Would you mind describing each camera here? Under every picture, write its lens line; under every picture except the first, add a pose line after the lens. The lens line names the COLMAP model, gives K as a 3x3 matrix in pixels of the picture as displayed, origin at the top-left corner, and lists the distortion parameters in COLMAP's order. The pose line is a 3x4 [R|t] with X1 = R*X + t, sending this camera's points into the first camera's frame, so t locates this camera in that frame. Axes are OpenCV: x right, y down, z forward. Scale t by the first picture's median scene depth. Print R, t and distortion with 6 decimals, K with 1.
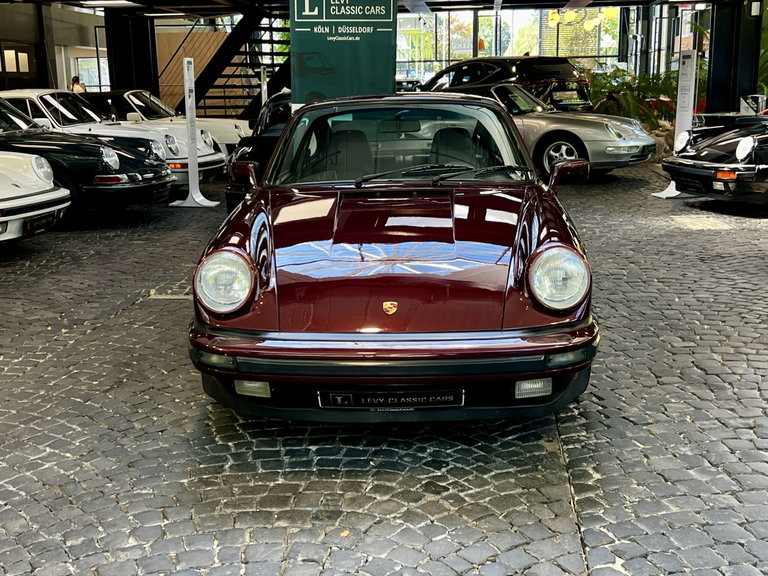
lens RADIAL K [[958.2, 0, 384.0], [0, 958.2, 288.0], [0, 0, 1]] dist [0.169410, -0.560366]
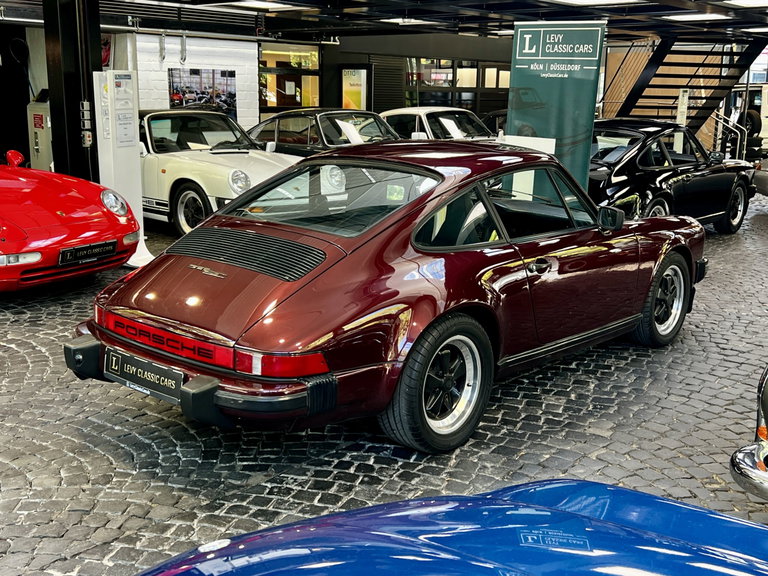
lens RADIAL K [[890.9, 0, 384.0], [0, 890.9, 288.0], [0, 0, 1]] dist [0.096871, -0.298573]
pose [[0.806706, 0.155907, -0.570016, 0.396112], [-0.151036, 0.986930, 0.056187, -0.060460], [0.571326, 0.040766, 0.819710, 0.119461]]
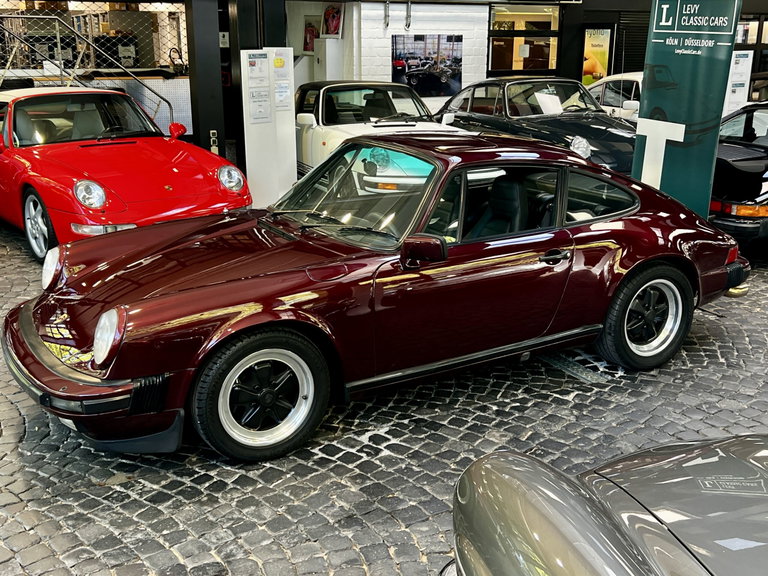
lens RADIAL K [[869.8, 0, 384.0], [0, 869.8, 288.0], [0, 0, 1]] dist [0.133922, -0.386945]
pose [[0.531736, 0.251939, -0.808569, 0.528852], [-0.187854, 0.966032, 0.177464, -0.138729], [0.825814, 0.057529, 0.561001, 0.320992]]
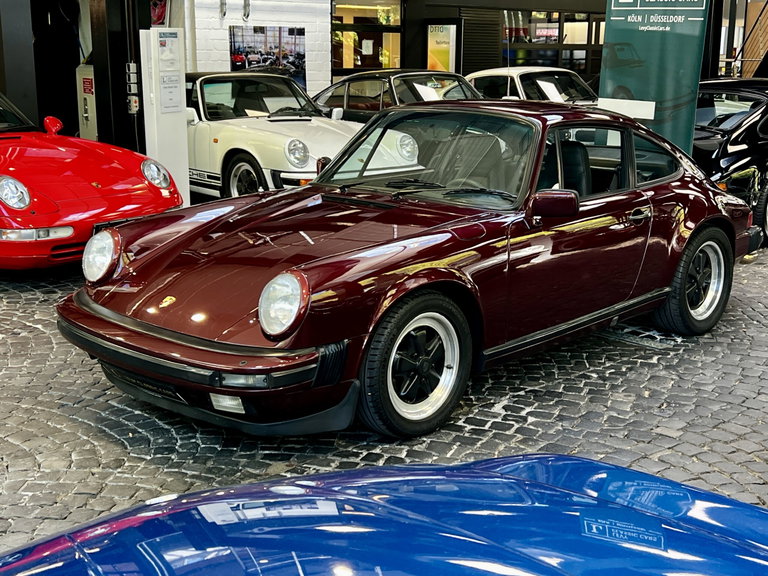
lens RADIAL K [[1033.2, 0, 384.0], [0, 1033.2, 288.0], [0, 0, 1]] dist [0.156558, -0.573388]
pose [[0.742478, 0.171583, -0.647523, 0.440613], [-0.158676, 0.984177, 0.078846, -0.059079], [0.650806, 0.044205, 0.757956, 0.118829]]
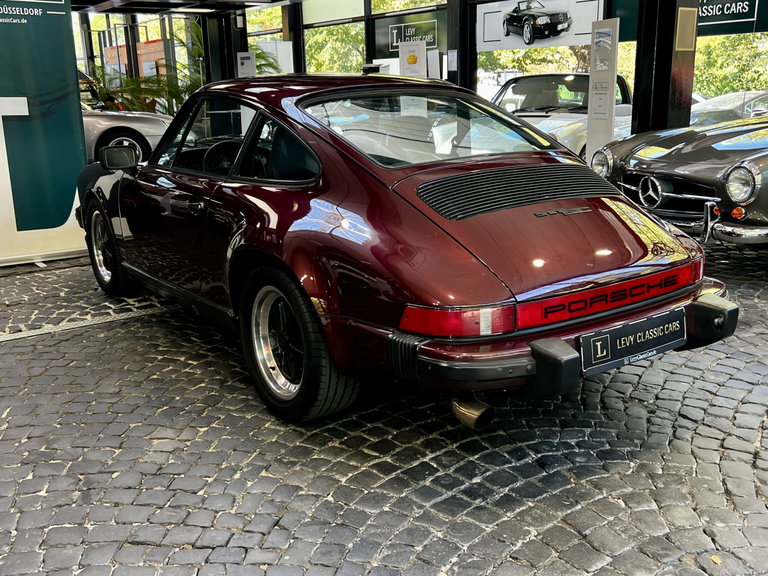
lens RADIAL K [[781.7, 0, 384.0], [0, 781.7, 288.0], [0, 0, 1]] dist [0.016872, 0.029388]
pose [[0.763850, -0.166156, 0.623638, -0.264138], [0.143689, 0.985821, 0.086659, -0.035957], [-0.629195, 0.023416, 0.776895, 0.249756]]
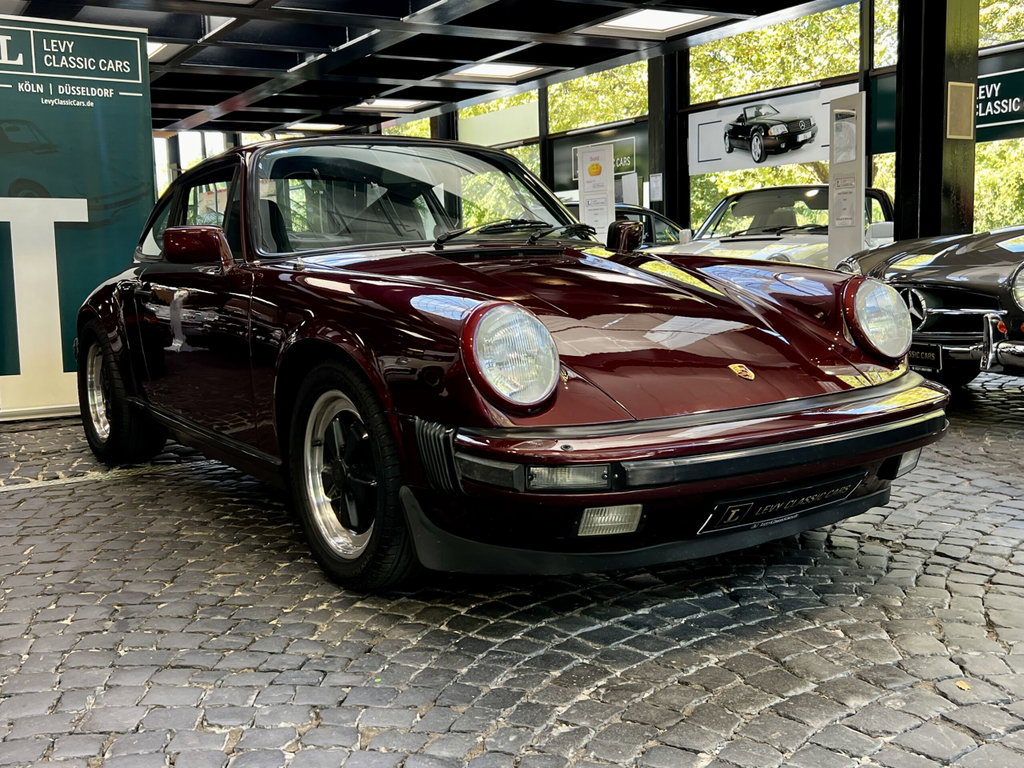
lens RADIAL K [[1100.0, 0, 512.0], [0, 1100.0, 384.0], [0, 0, 1]] dist [0.057484, -0.065354]
pose [[0.799450, -0.078698, 0.595555, -0.272869], [0.139410, 0.988622, -0.056500, 0.023467], [-0.584332, 0.128195, 0.801325, 0.223534]]
